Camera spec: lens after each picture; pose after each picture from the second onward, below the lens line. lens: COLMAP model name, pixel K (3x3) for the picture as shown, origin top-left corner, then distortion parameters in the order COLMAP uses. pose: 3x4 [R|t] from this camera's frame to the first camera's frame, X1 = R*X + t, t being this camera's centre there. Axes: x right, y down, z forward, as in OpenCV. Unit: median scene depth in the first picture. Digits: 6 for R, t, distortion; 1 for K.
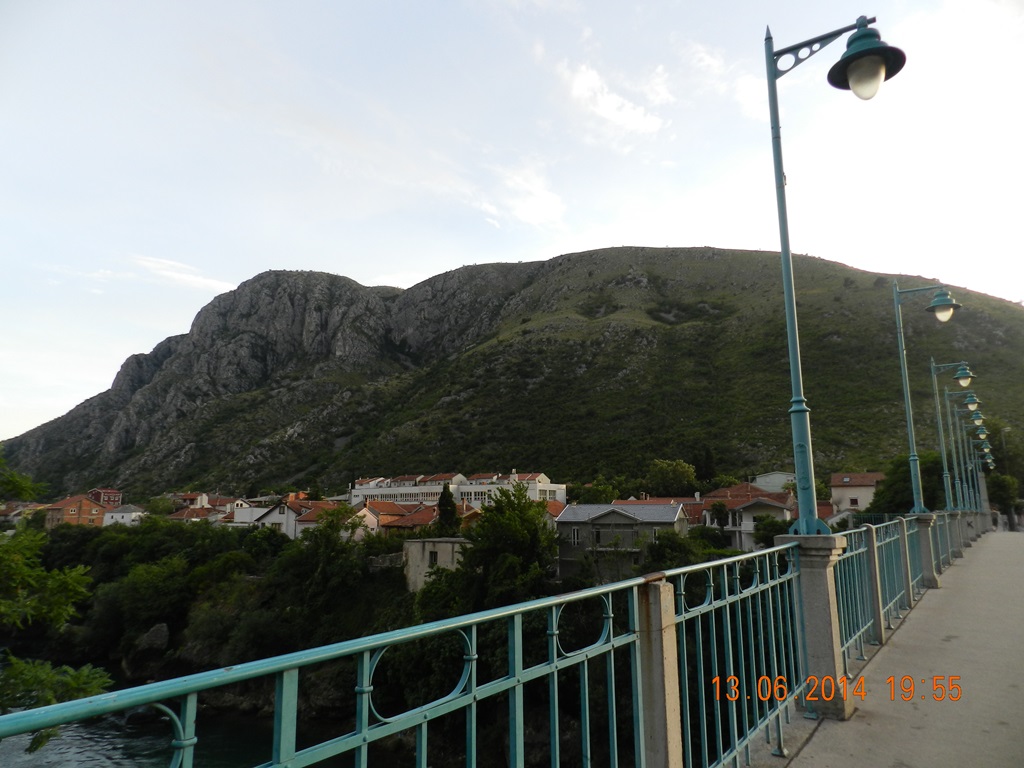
lens RADIAL K [[693.7, 0, 520.0], [0, 693.7, 390.9], [0, 0, 1]] dist [0.015056, -0.005039]
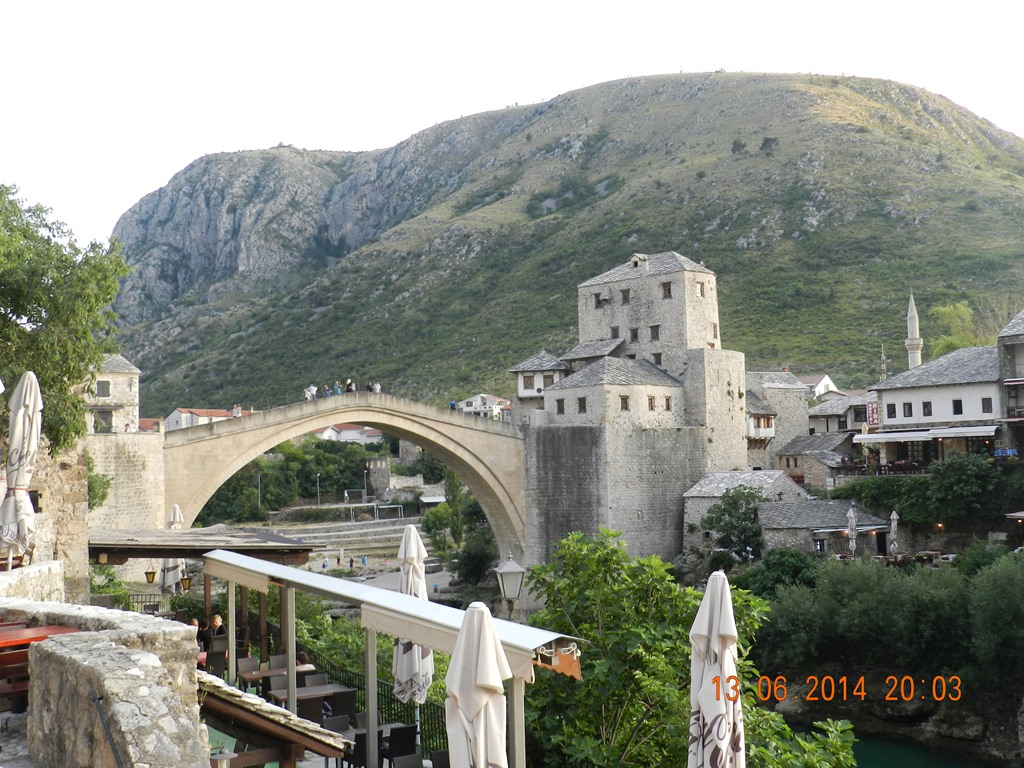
lens RADIAL K [[1187.5, 0, 511.6], [0, 1187.5, 375.5], [0, 0, 1]] dist [0.001063, 0.000000]
pose [[0.954260, -0.042343, -0.295964, 0.421779], [0.071799, 0.993407, 0.089374, -0.029996], [0.290229, -0.106536, 0.951009, -0.217975]]
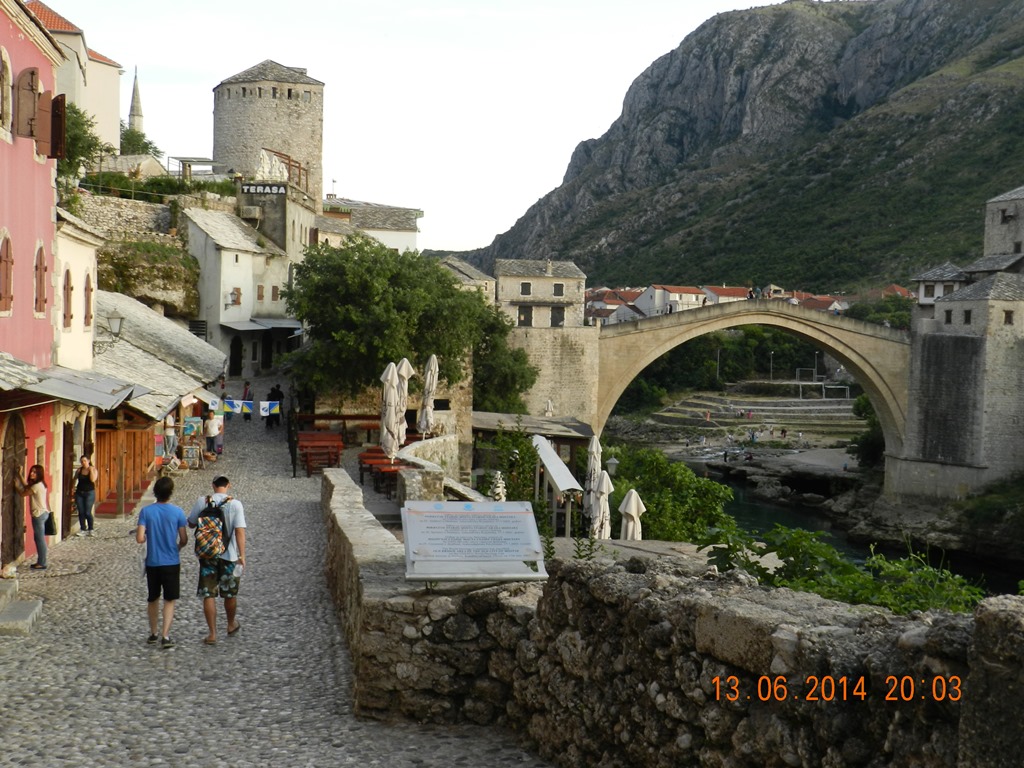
lens RADIAL K [[1187.5, 0, 484.8], [0, 1187.5, 411.5], [0, 0, 1]] dist [0.001063, 0.000000]
pose [[0.737071, 0.074468, -0.671700, 0.446793], [0.084237, 0.976036, 0.200643, -0.037802], [0.670545, -0.204470, 0.713135, -0.237478]]
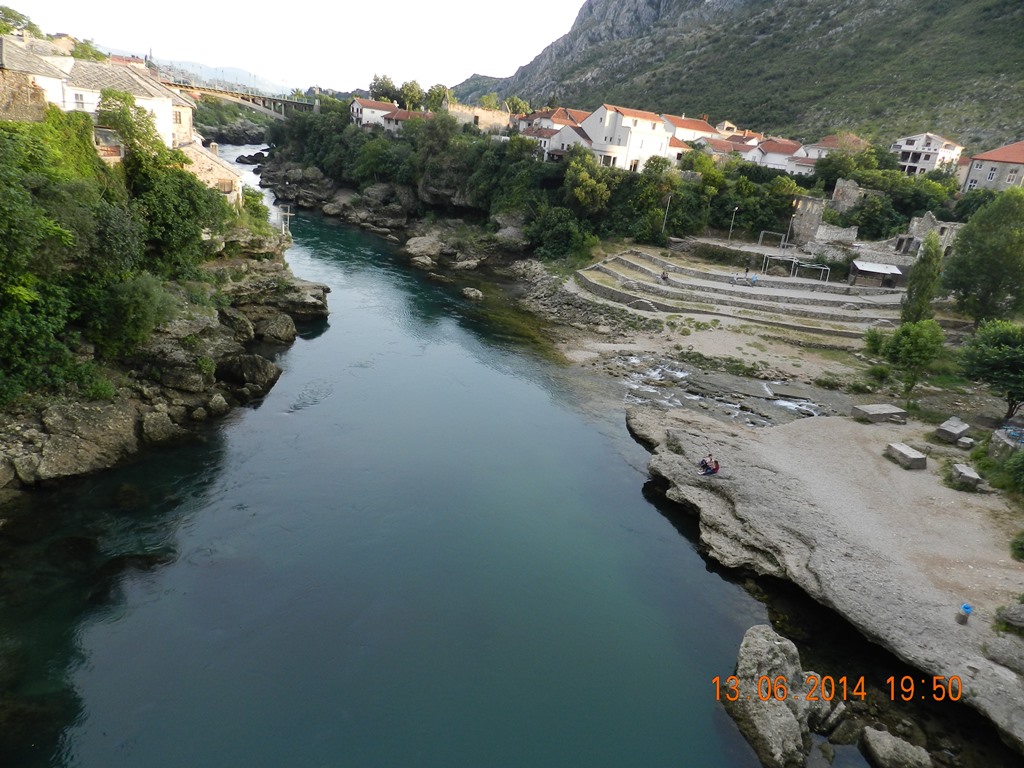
lens RADIAL K [[693.7, 0, 509.4], [0, 693.7, 384.5], [0, 0, 1]] dist [0.015056, -0.005039]
pose [[0.722479, 0.328666, -0.608278, 0.355731], [-0.016453, 0.887710, 0.460108, -0.017011], [0.691197, -0.322411, 0.646760, -0.096475]]
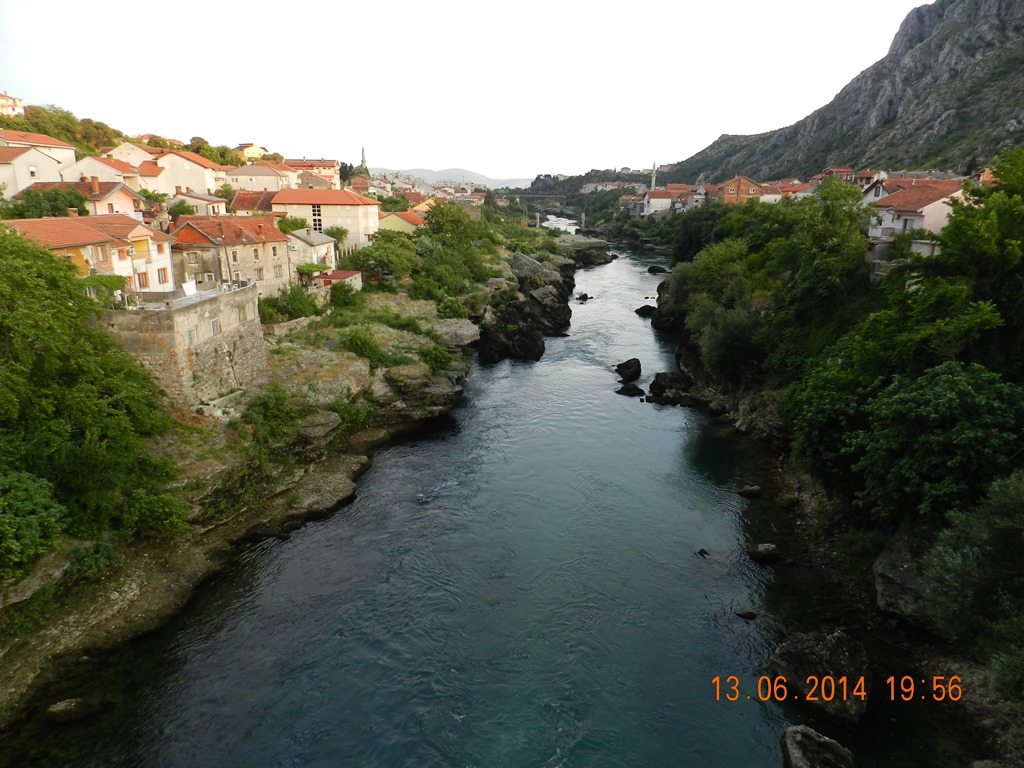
lens RADIAL K [[693.7, 0, 509.2], [0, 693.7, 389.5], [0, 0, 1]] dist [0.015056, -0.005039]
pose [[0.516695, 0.244587, -0.820490, 0.025935], [0.134738, 0.923155, 0.360042, 0.006967], [0.845501, -0.296583, 0.444034, 0.041813]]
